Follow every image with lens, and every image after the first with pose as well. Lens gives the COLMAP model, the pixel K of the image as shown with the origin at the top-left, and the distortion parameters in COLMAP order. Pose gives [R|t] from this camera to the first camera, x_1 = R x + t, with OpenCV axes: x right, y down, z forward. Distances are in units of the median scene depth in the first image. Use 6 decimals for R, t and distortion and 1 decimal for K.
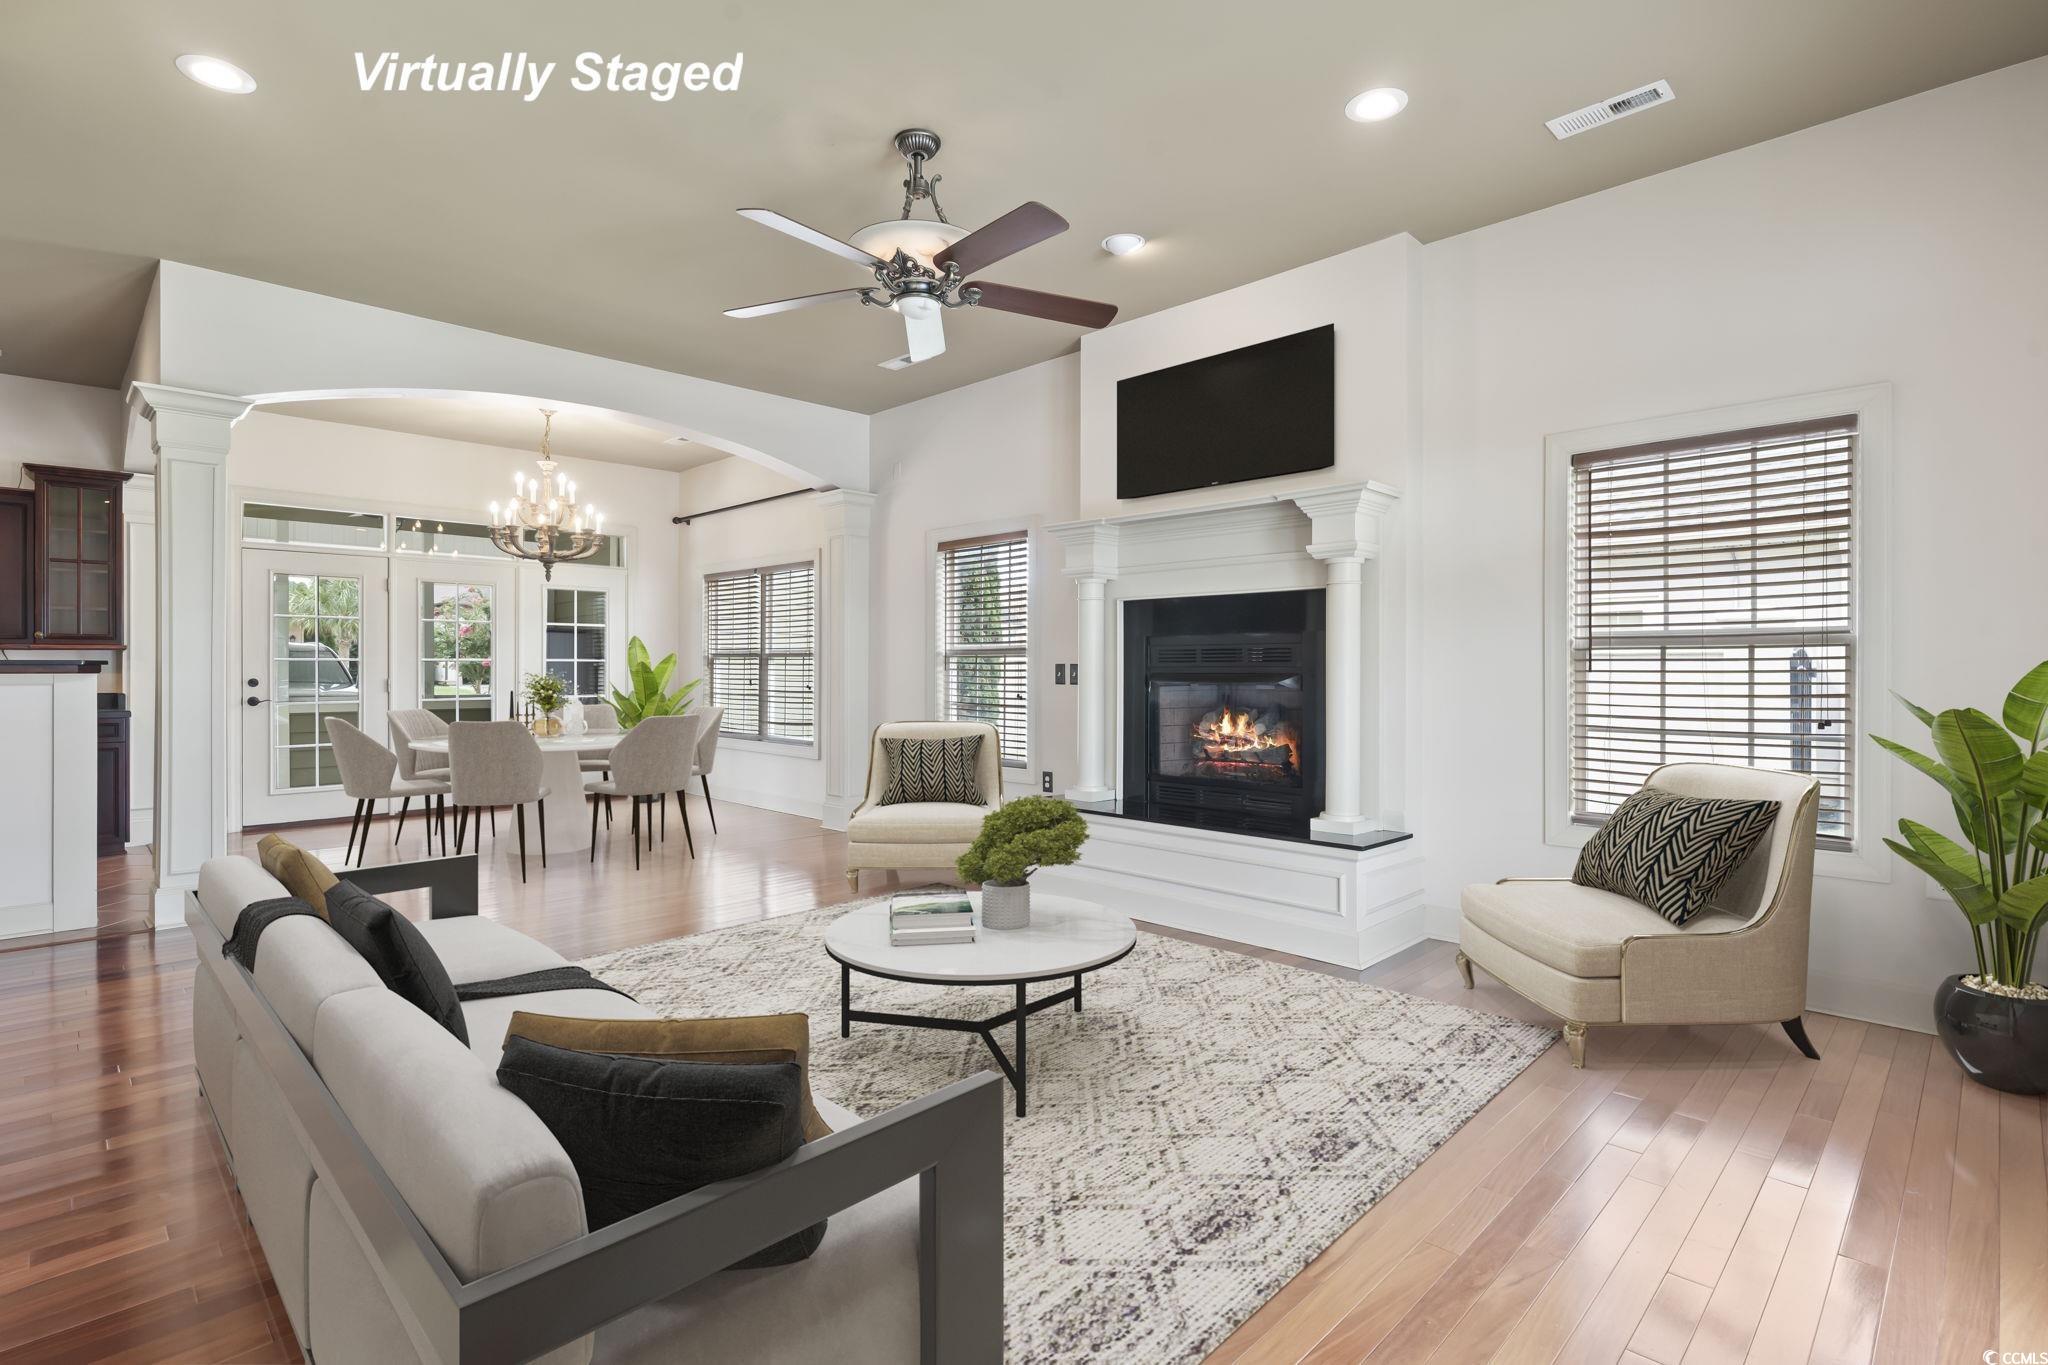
lens RADIAL K [[982.0, 0, 1017.0], [0, 982.0, 673.3], [0, 0, 1]] dist [0.003635, -0.001744]
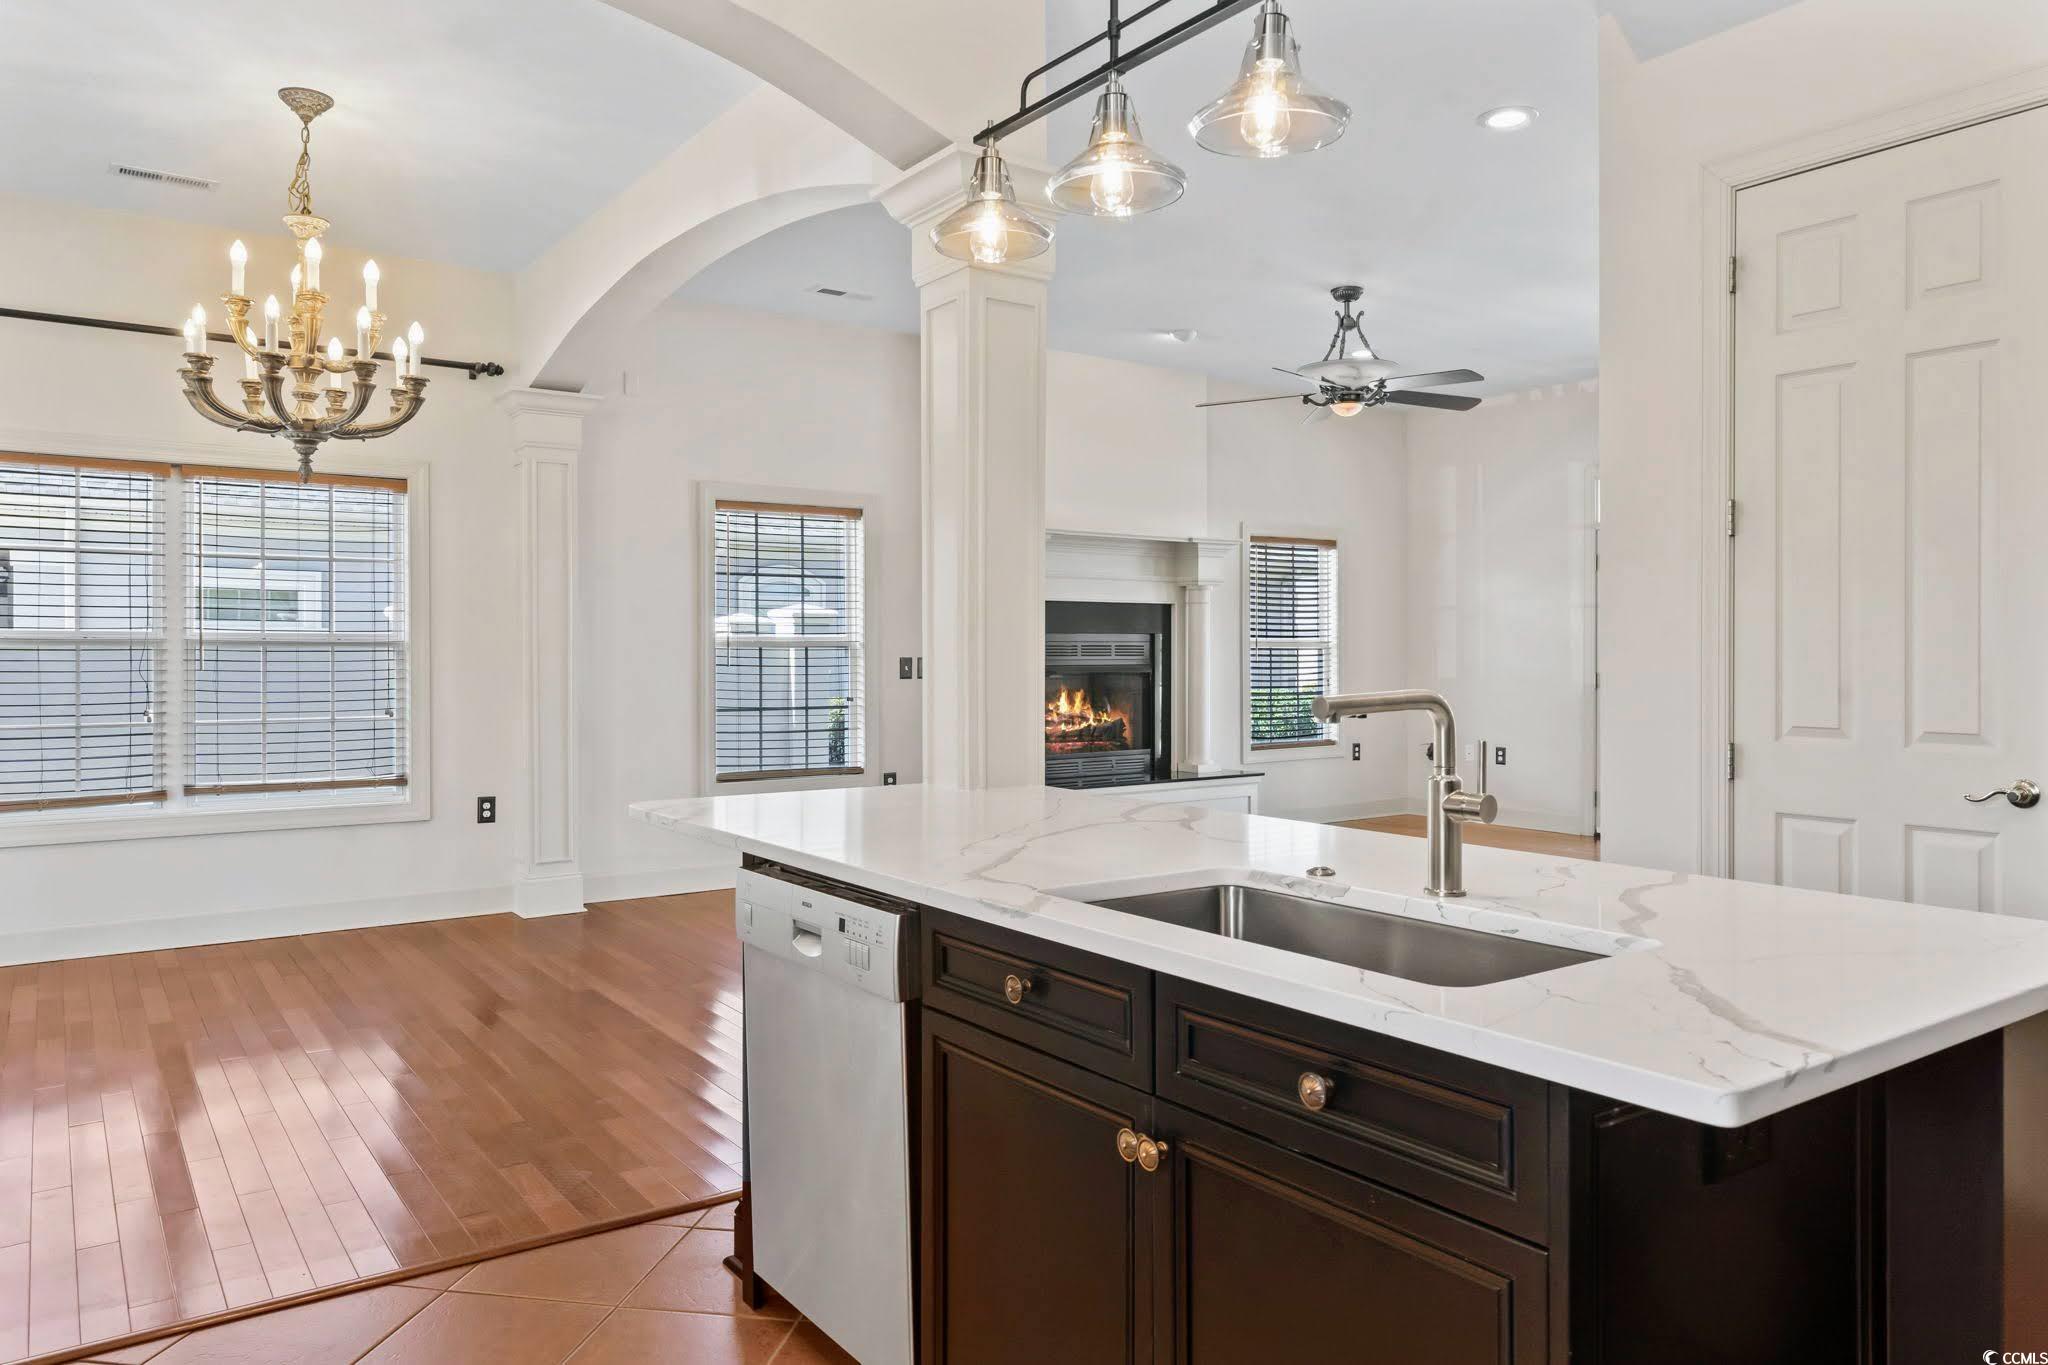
lens RADIAL K [[1360.2, 0, 1026.2], [0, 1360.2, 653.8], [0, 0, 1]] dist [-0.004007, -0.004407]
pose [[0.156409, -0.003107, 0.987687, -1.663898], [0.003336, 0.999991, 0.002617, -0.022440], [-0.987687, 0.002886, 0.156418, 0.902948]]
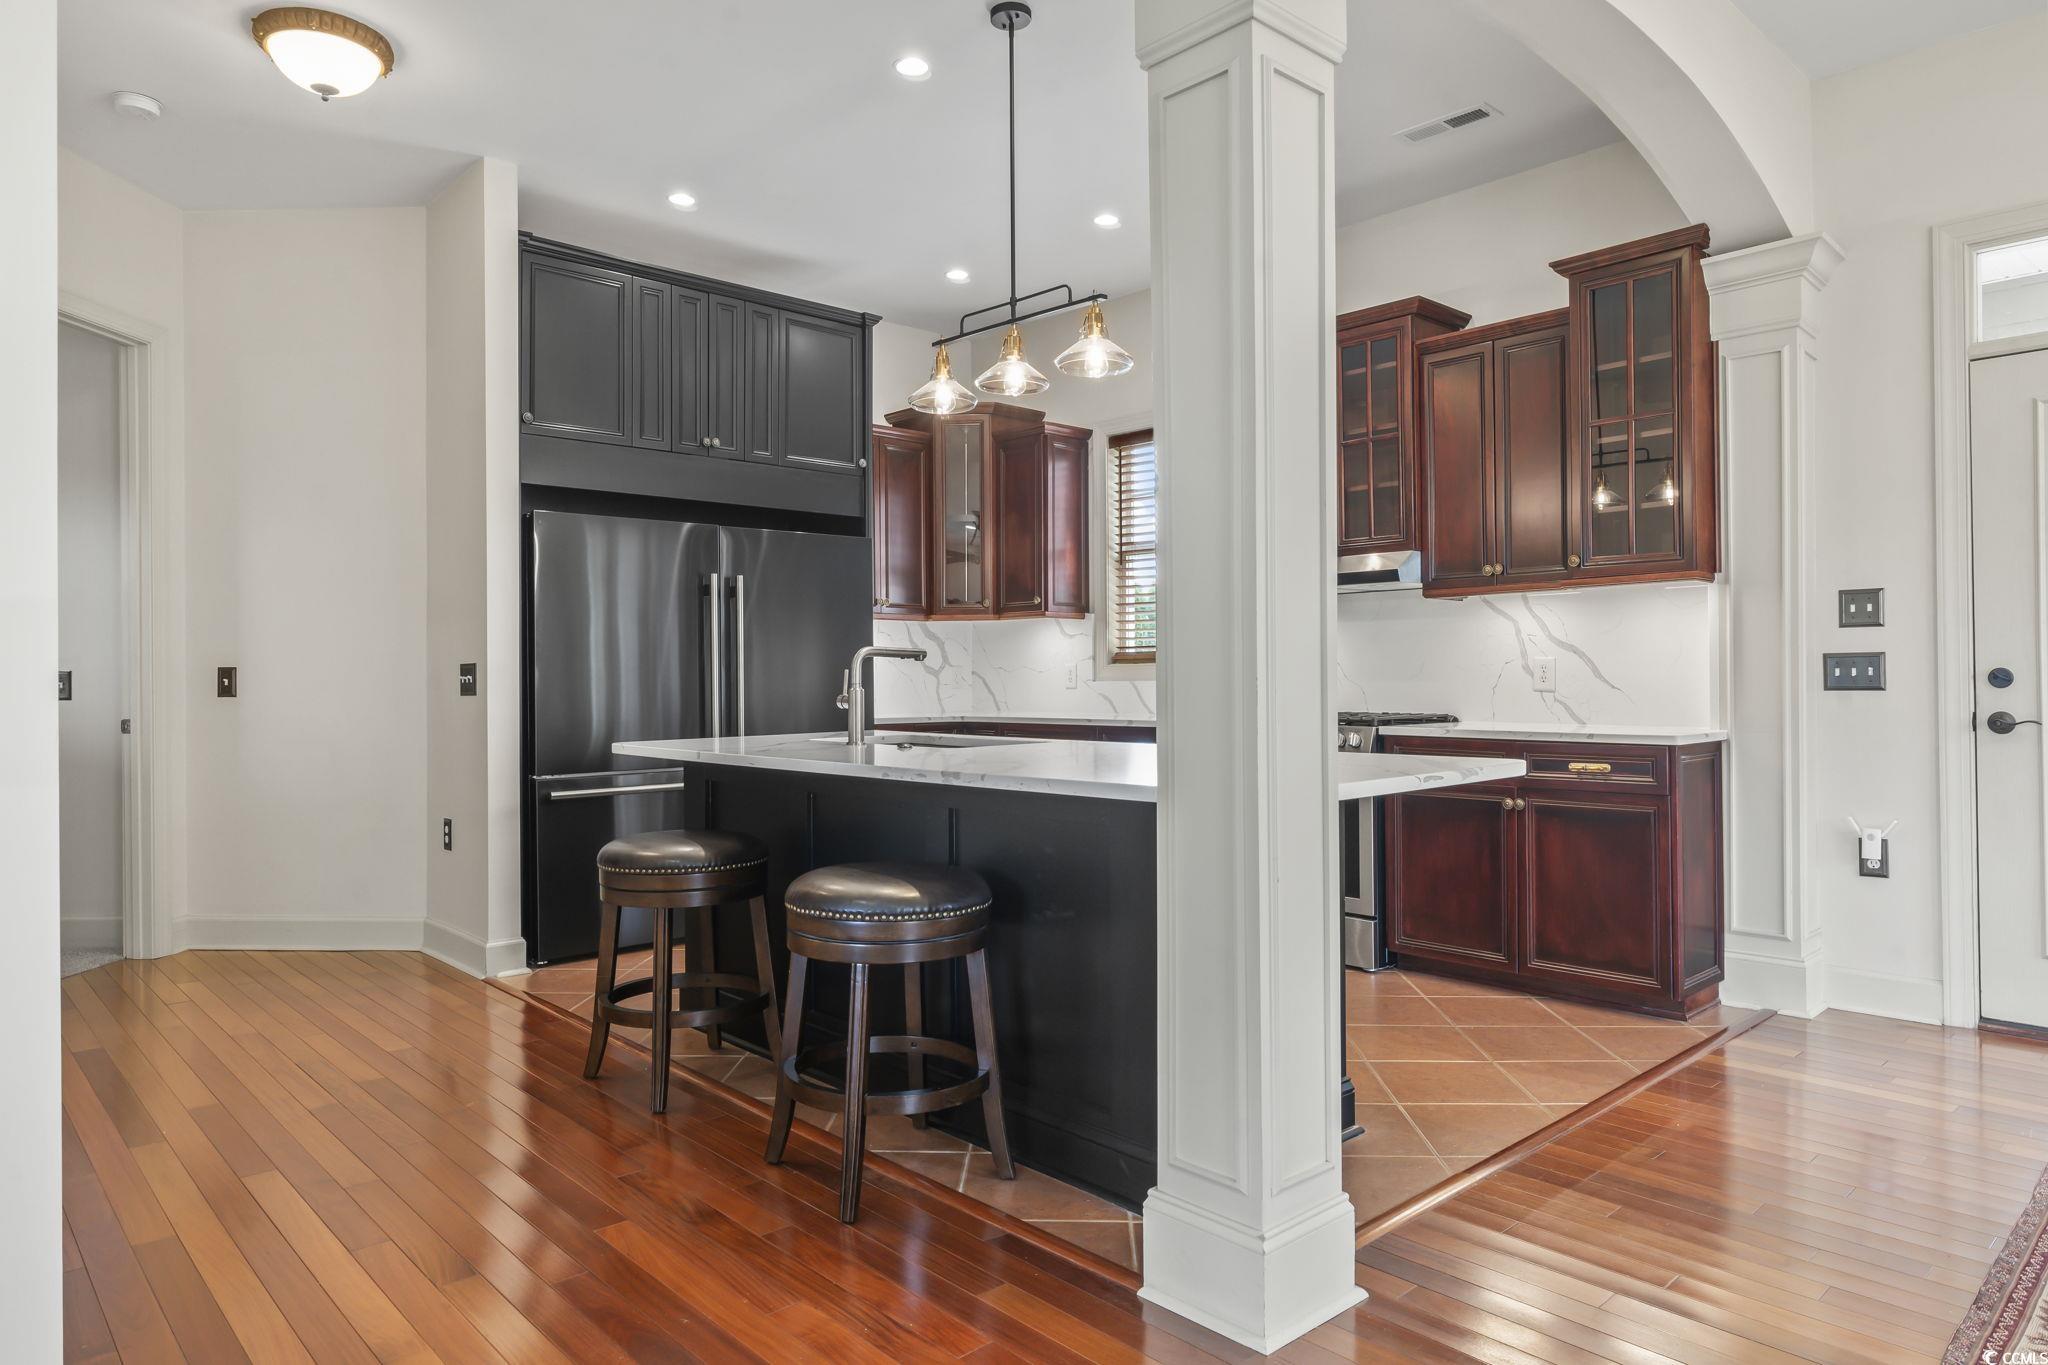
lens RADIAL K [[1264.9, 0, 1010.5], [0, 1264.9, 667.0], [0, 0, 1]] dist [-0.012221, 0.004369]
pose [[-0.038943, -0.009000, -0.999201, -0.370194], [0.003223, 0.999953, -0.009132, 0.013477], [0.999236, -0.003576, -0.038913, 0.974842]]
